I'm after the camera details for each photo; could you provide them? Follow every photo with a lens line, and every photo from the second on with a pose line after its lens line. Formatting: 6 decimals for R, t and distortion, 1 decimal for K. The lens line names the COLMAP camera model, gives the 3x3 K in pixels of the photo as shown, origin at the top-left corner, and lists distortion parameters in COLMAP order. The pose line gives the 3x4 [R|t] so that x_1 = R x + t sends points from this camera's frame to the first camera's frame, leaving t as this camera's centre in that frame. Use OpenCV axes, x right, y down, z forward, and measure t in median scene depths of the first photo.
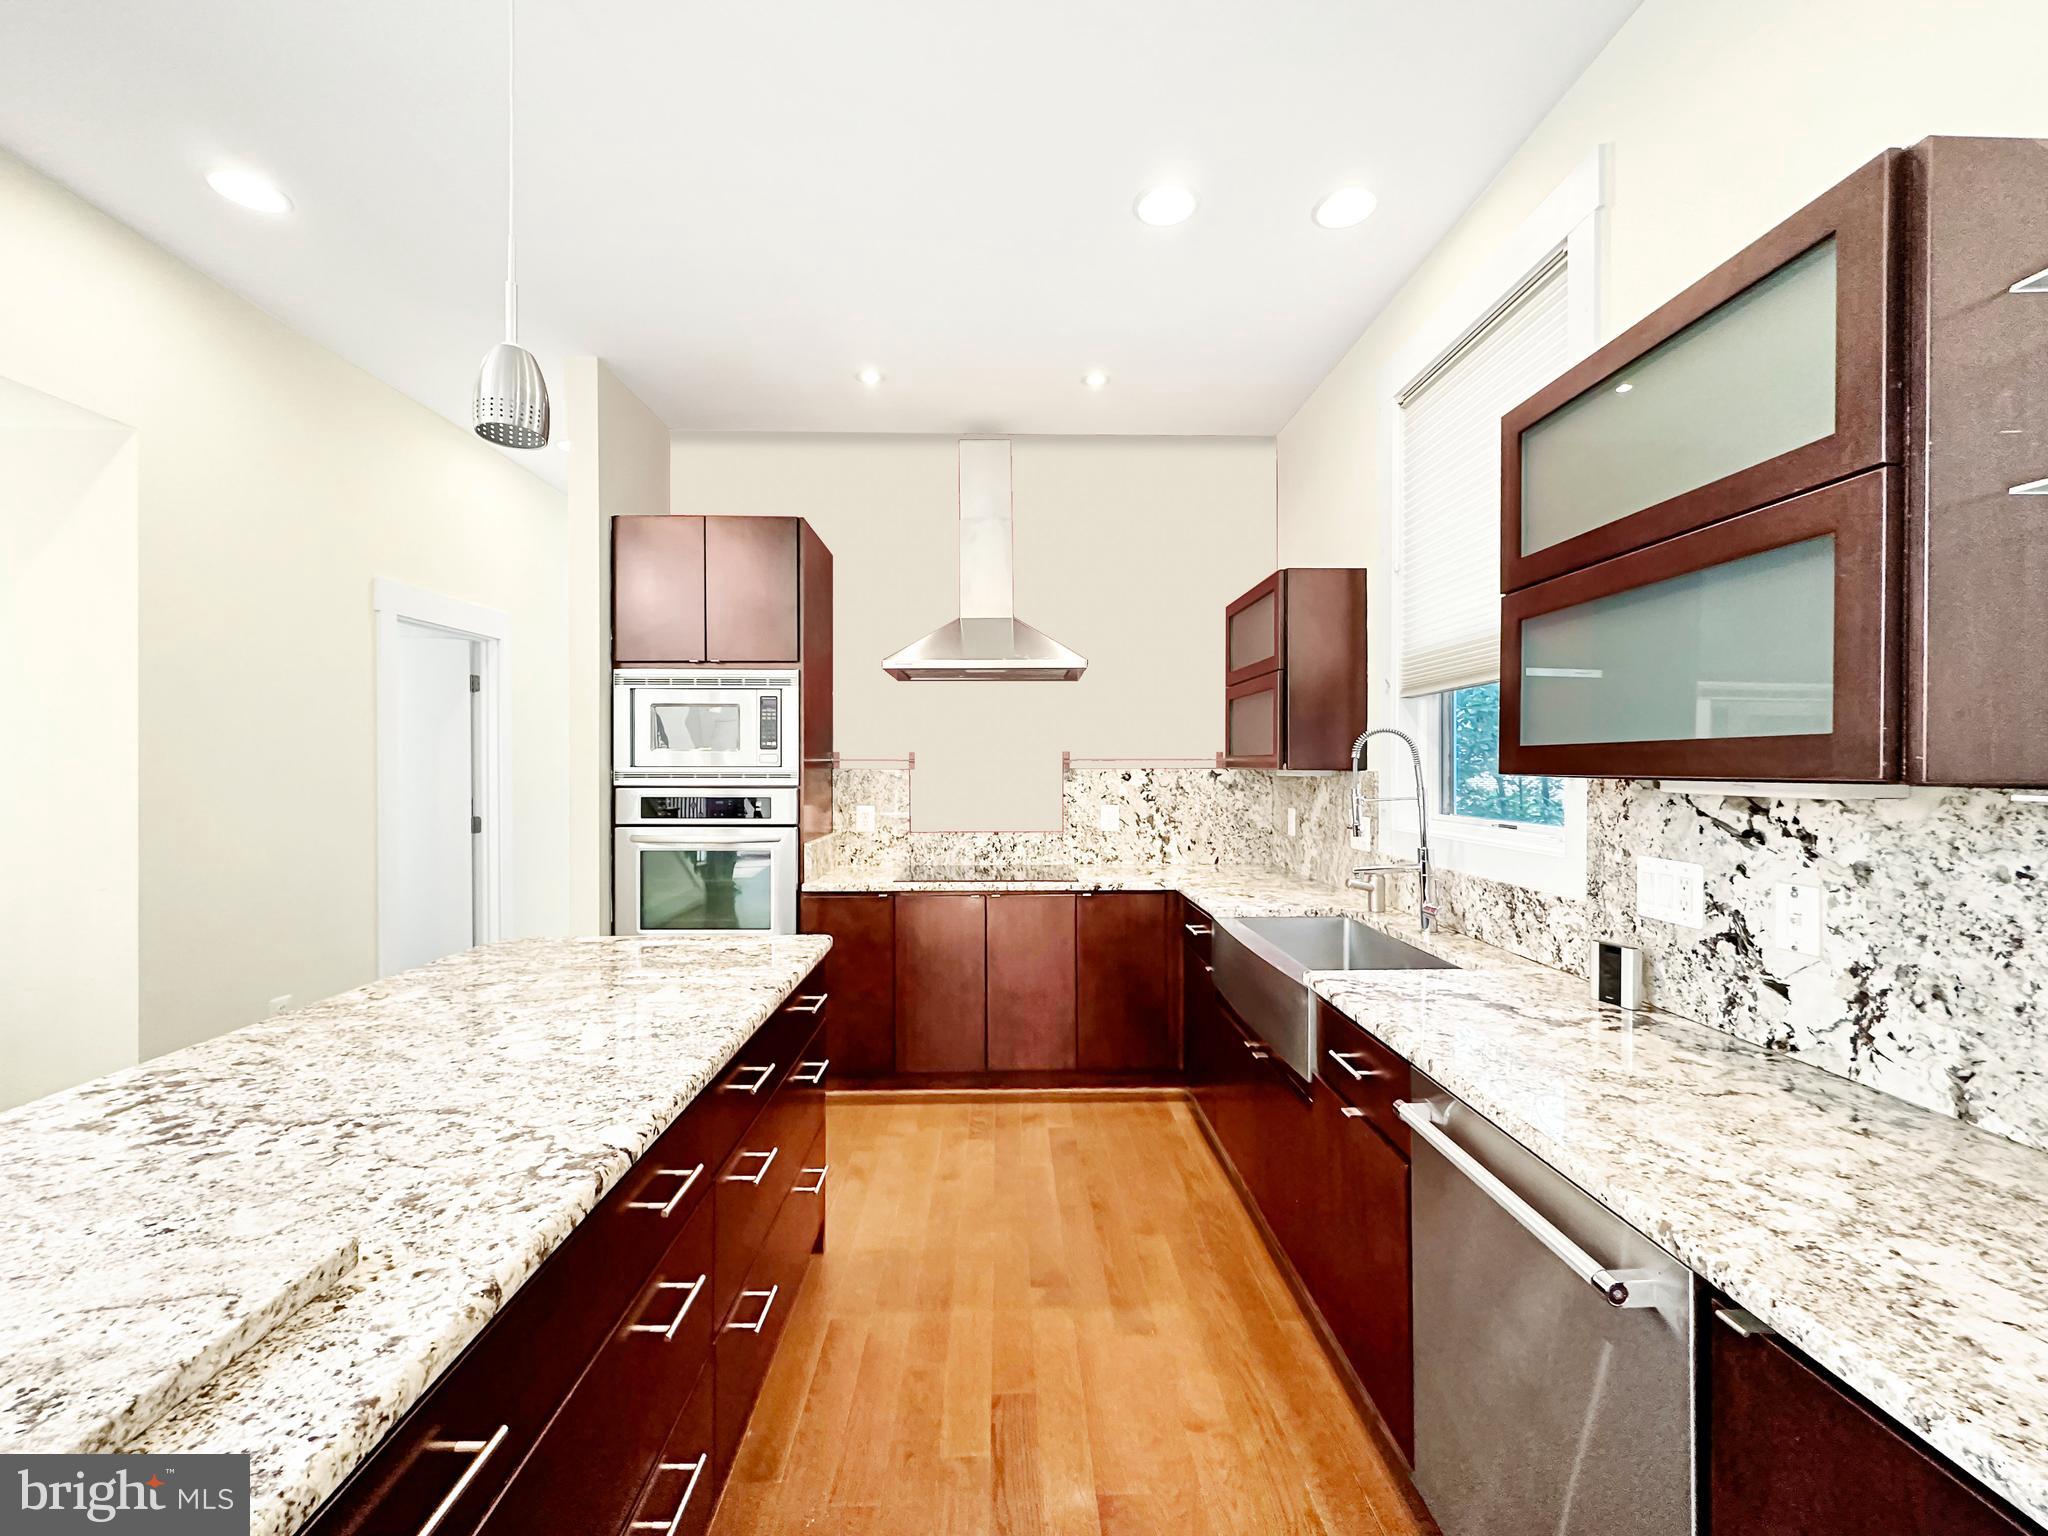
lens RADIAL K [[813.4, 0, 1024.0], [0, 813.4, 768.0], [0, 0, 1]] dist [-0.001688, -0.000118]
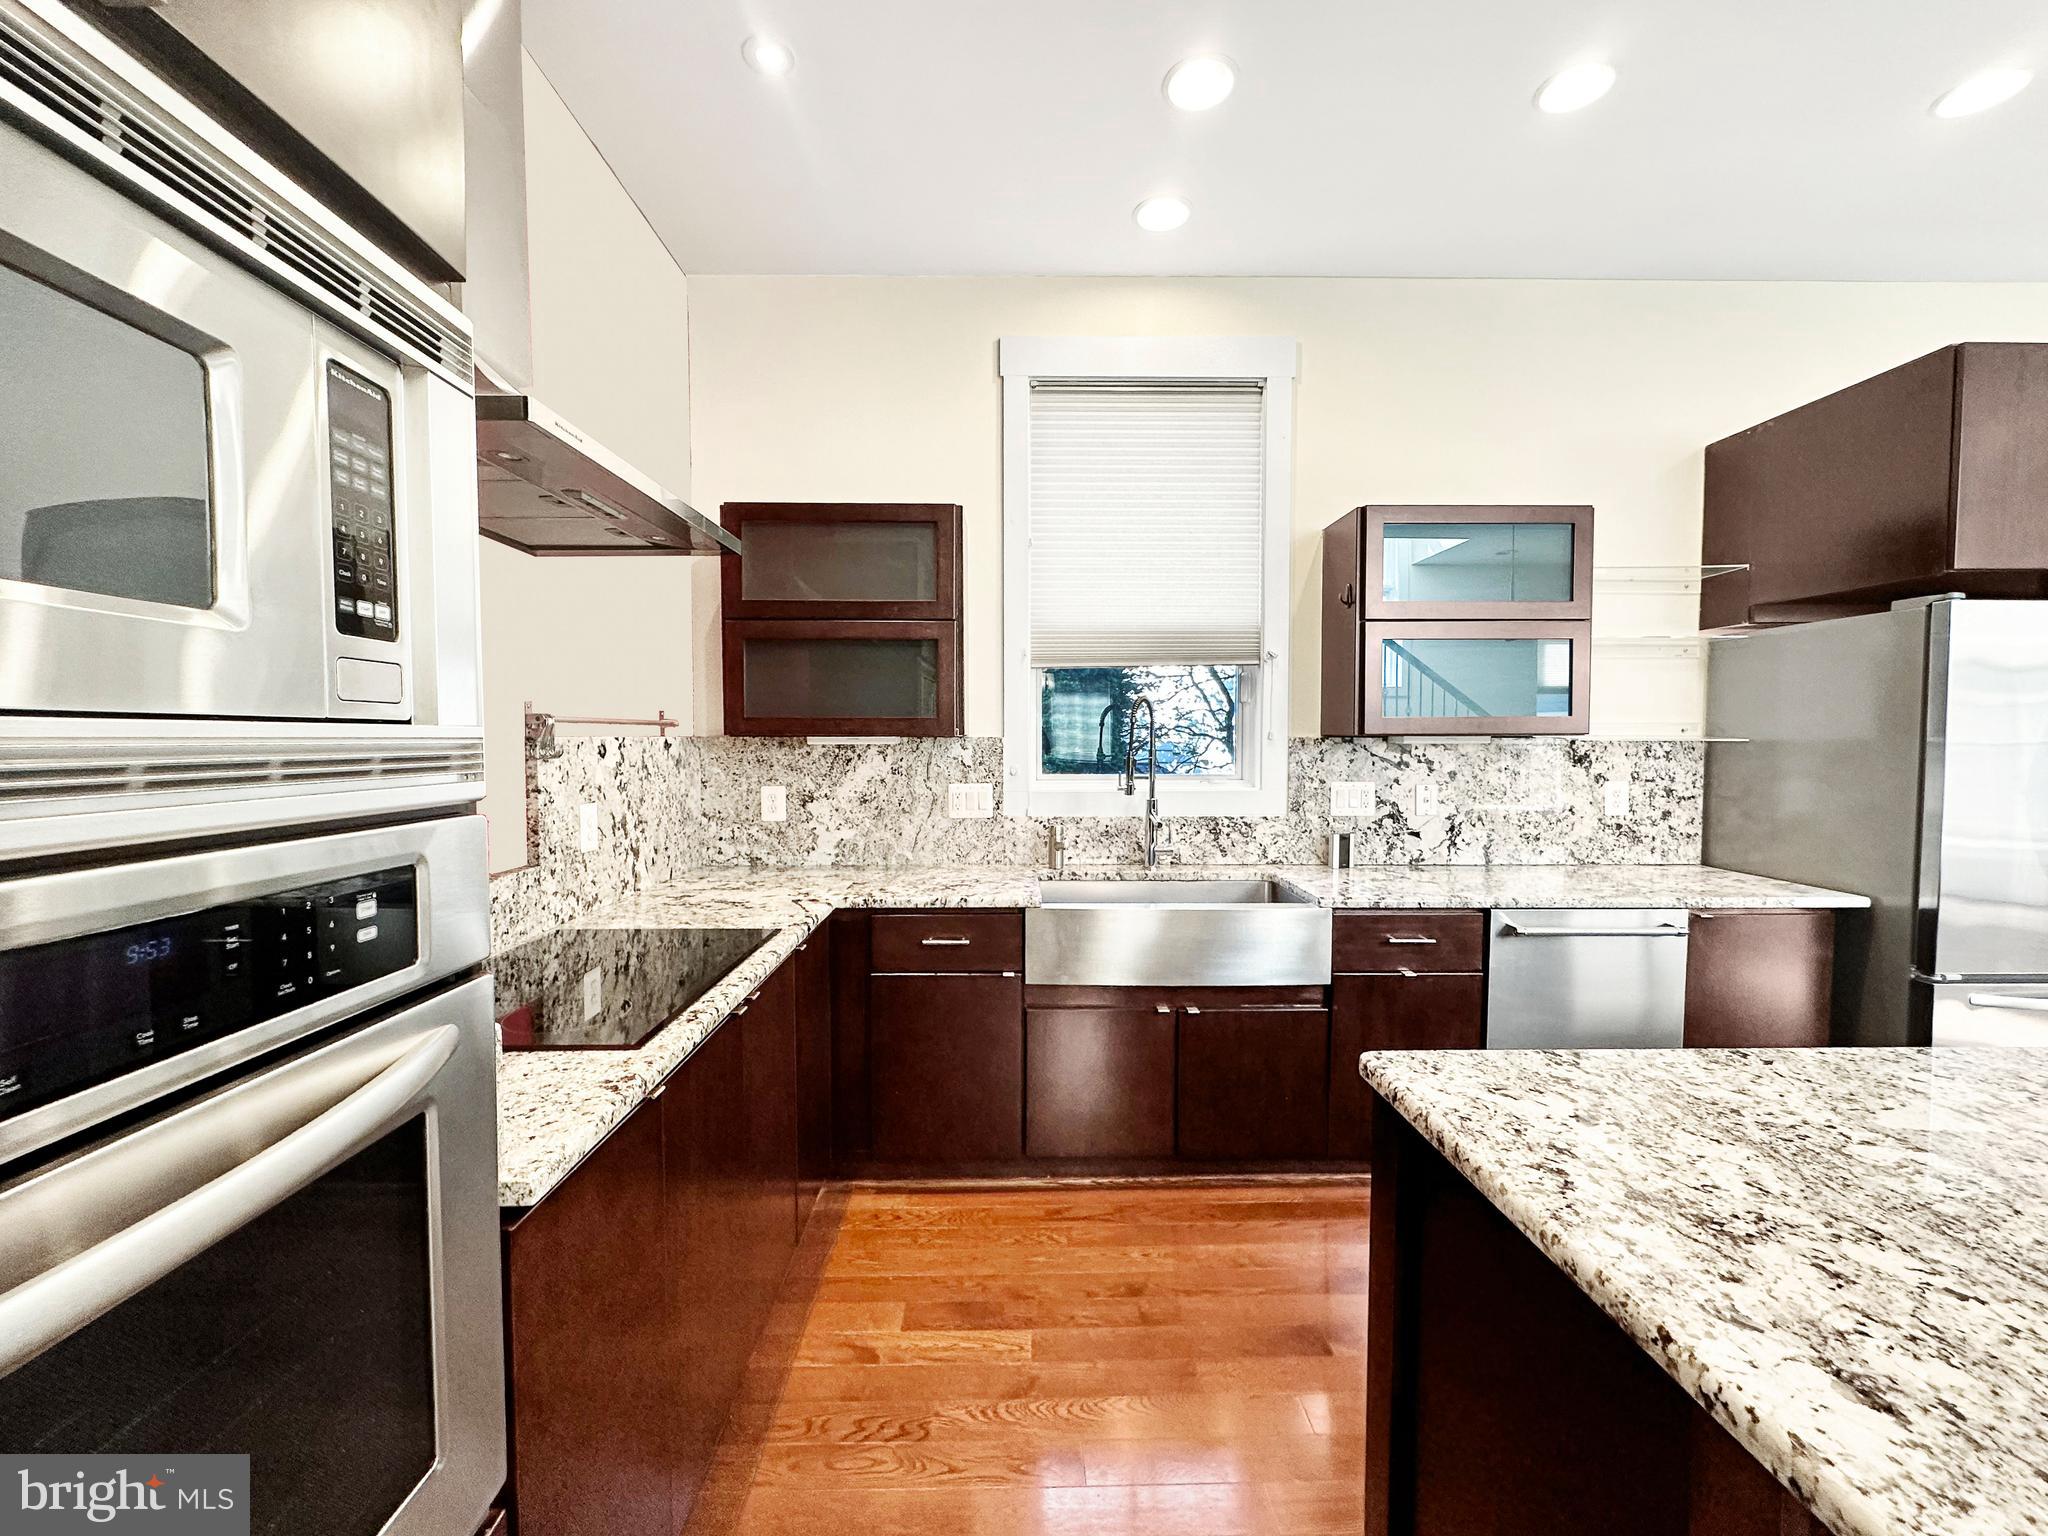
lens RADIAL K [[828.3, 0, 1024.0], [0, 828.3, 768.0], [0, 0, 1]] dist [-0.000257, -0.000019]
pose [[0.016893, -0.037262, 0.999163, -0.870738], [0.006702, 0.999287, 0.037153, 0.006629], [-0.999835, 0.006069, 0.017131, 1.382207]]
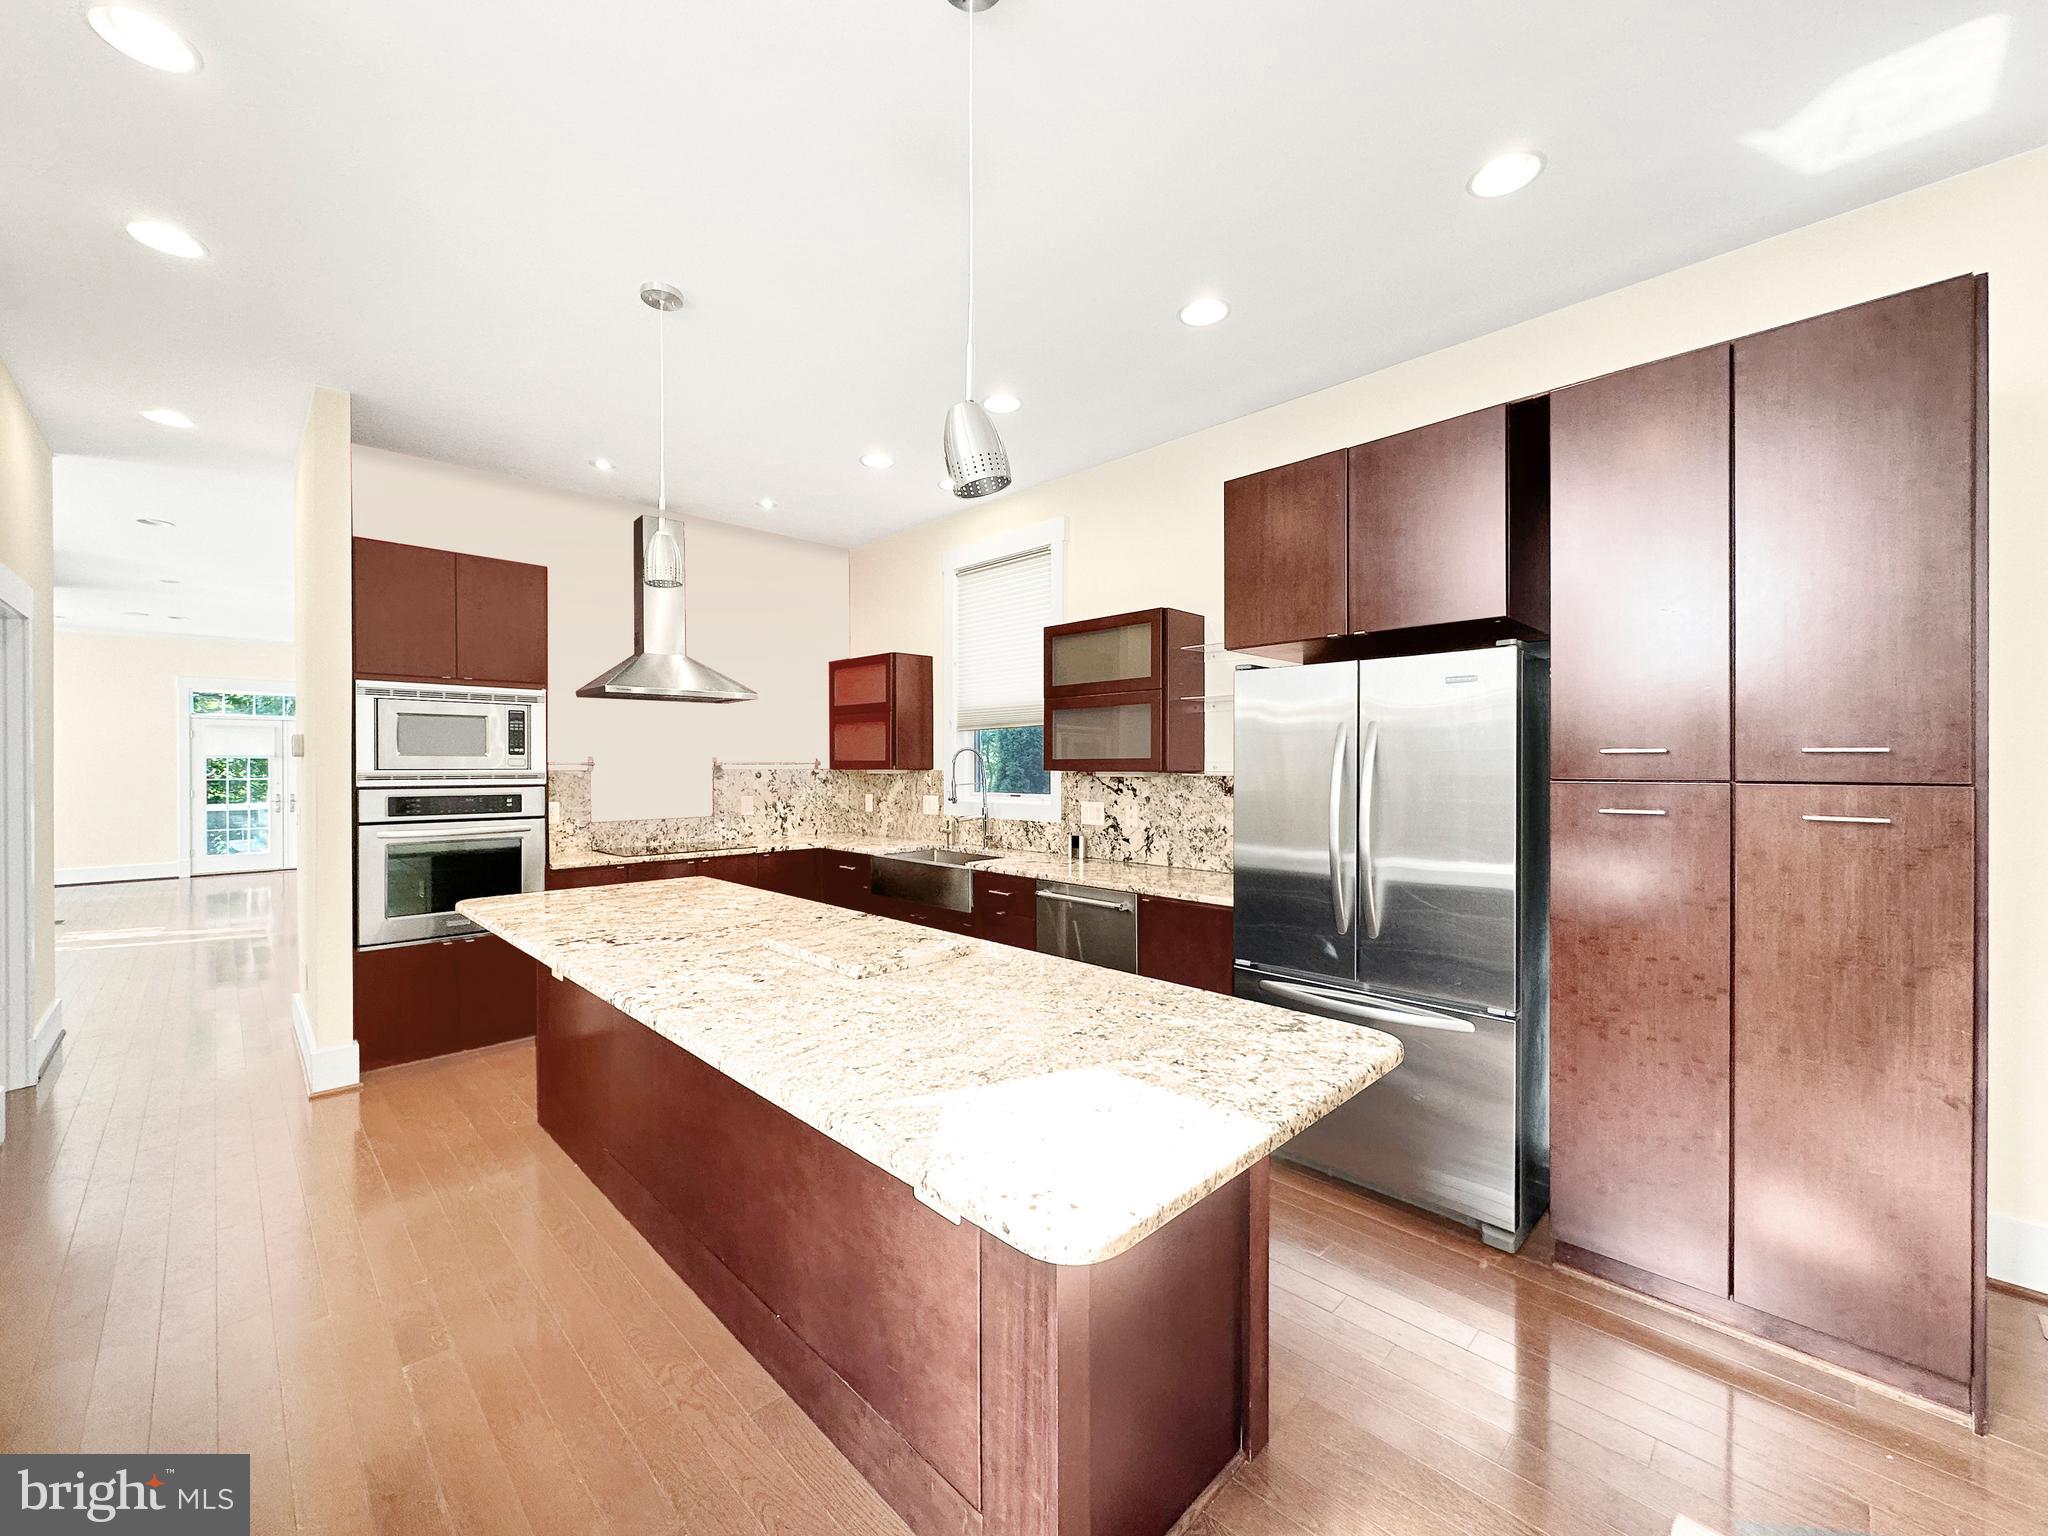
lens RADIAL K [[817.5, 0, 1024.0], [0, 817.5, 768.0], [0, 0, 1]] dist [-0.000264, 0.000096]
pose [[0.728867, -0.003721, 0.684645, -0.993930], [0.004673, 0.999989, 0.000459, -0.000771], [-0.684639, 0.002865, 0.728877, -0.664394]]
